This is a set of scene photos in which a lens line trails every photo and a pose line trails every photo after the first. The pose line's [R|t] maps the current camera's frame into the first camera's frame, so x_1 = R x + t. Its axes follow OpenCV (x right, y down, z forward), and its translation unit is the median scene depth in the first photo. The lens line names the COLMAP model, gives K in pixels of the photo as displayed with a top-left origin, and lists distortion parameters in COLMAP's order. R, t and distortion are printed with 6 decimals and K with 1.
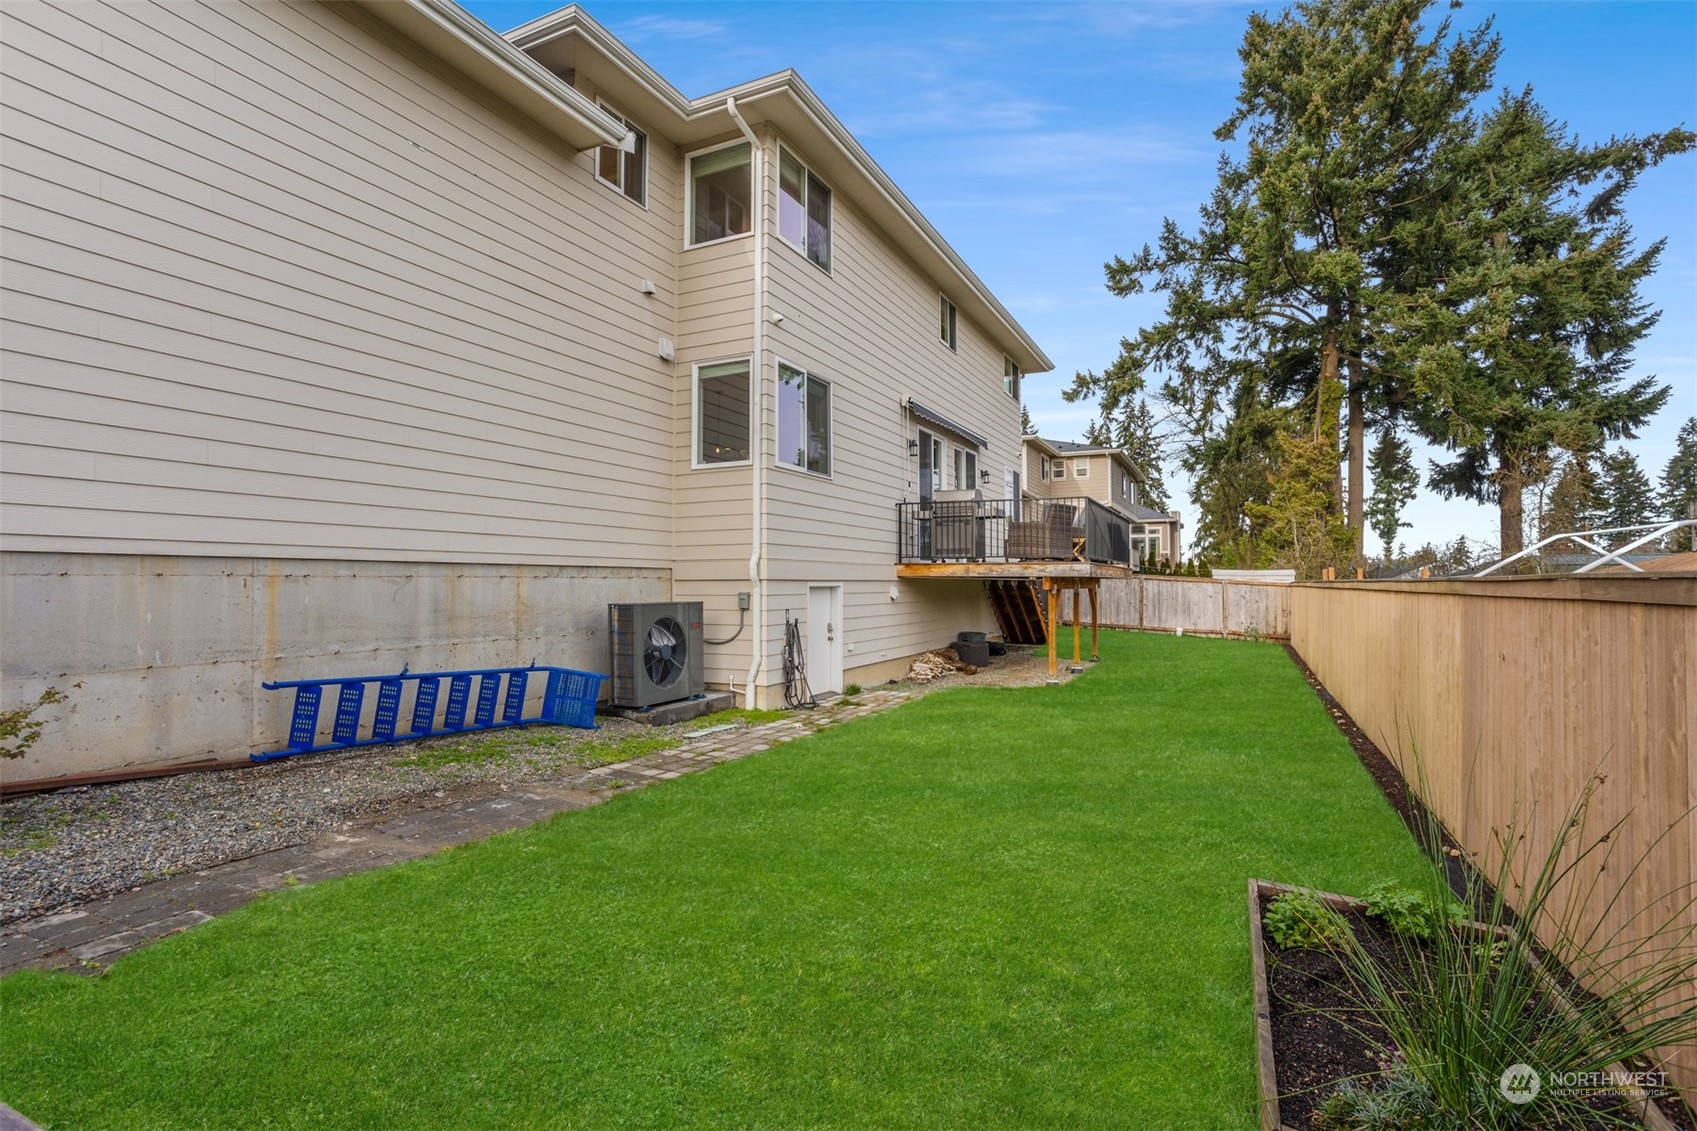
lens RADIAL K [[811.2, 0, 847.4], [0, 811.2, 562.2], [0, 0, 1]] dist [-0.062066, 0.047676]
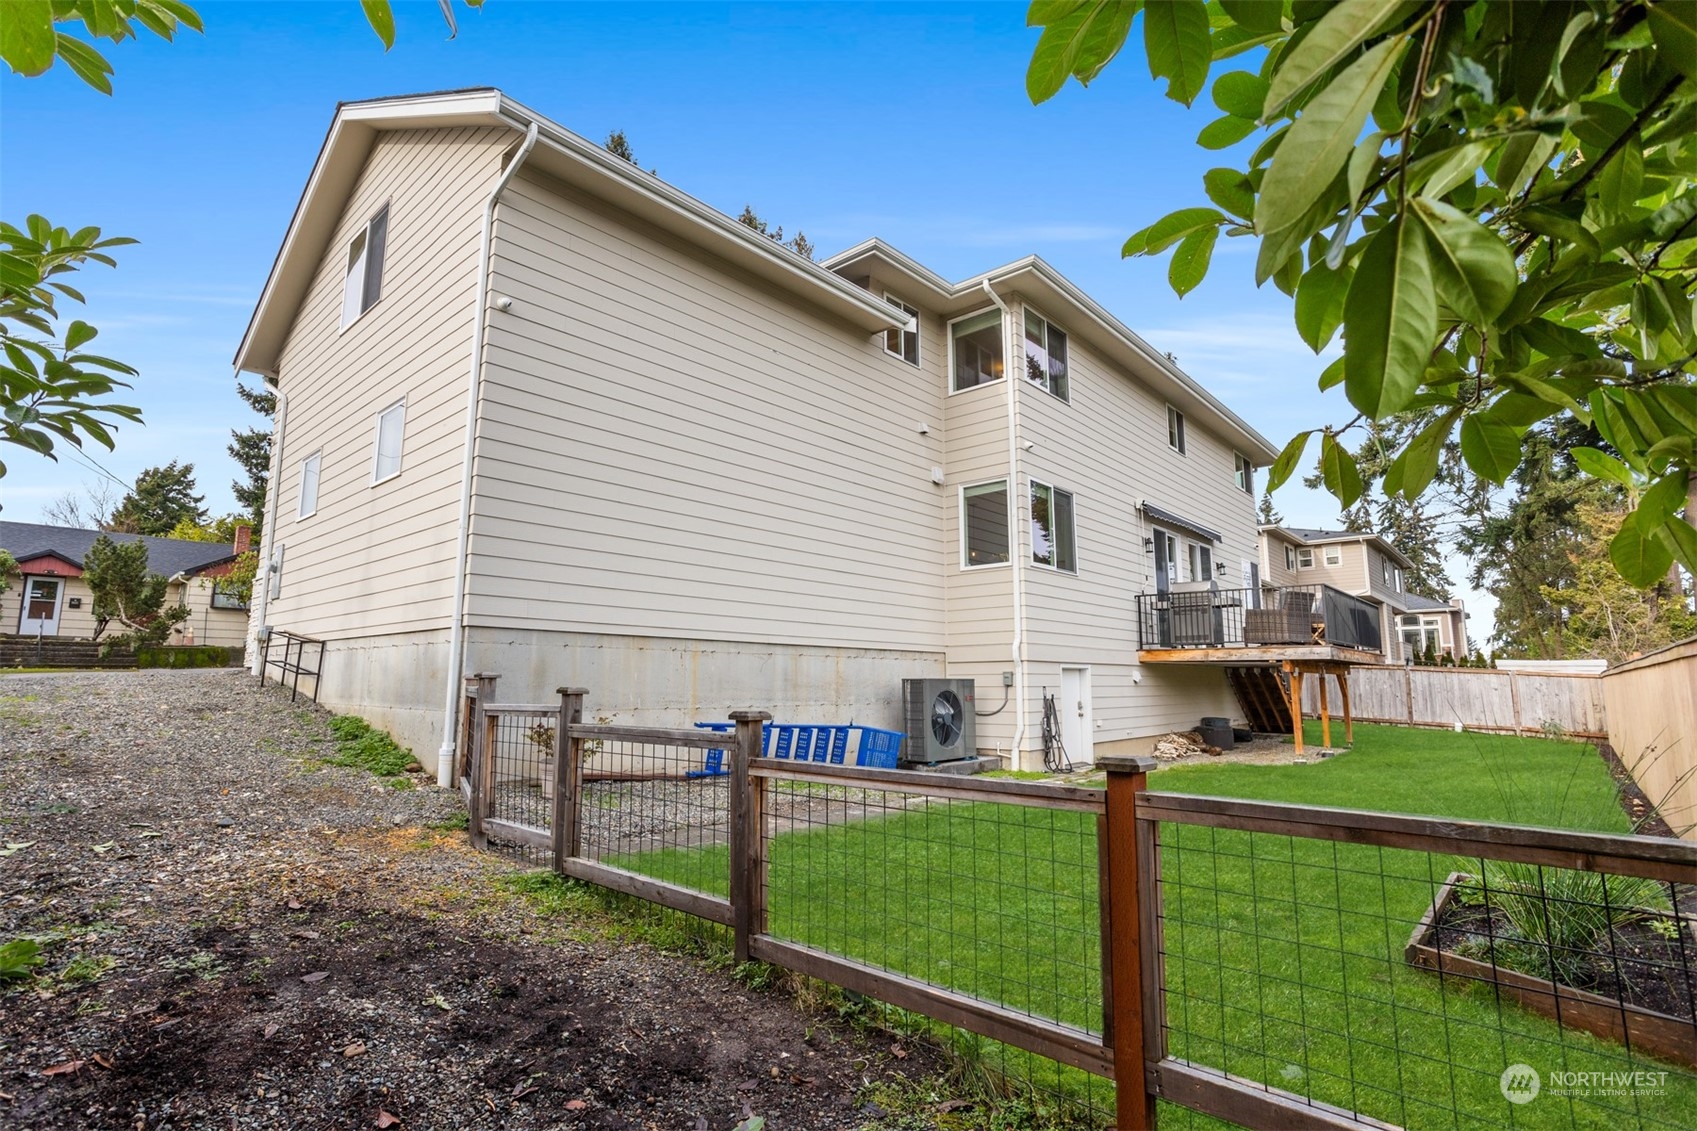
lens RADIAL K [[811.2, 0, 847.4], [0, 811.2, 562.2], [0, 0, 1]] dist [-0.062066, 0.047676]
pose [[0.962374, -0.036339, -0.269289, -0.021952], [0.002685, 0.992241, -0.124299, 0.019435], [0.271716, 0.118899, 0.955004, -0.176509]]
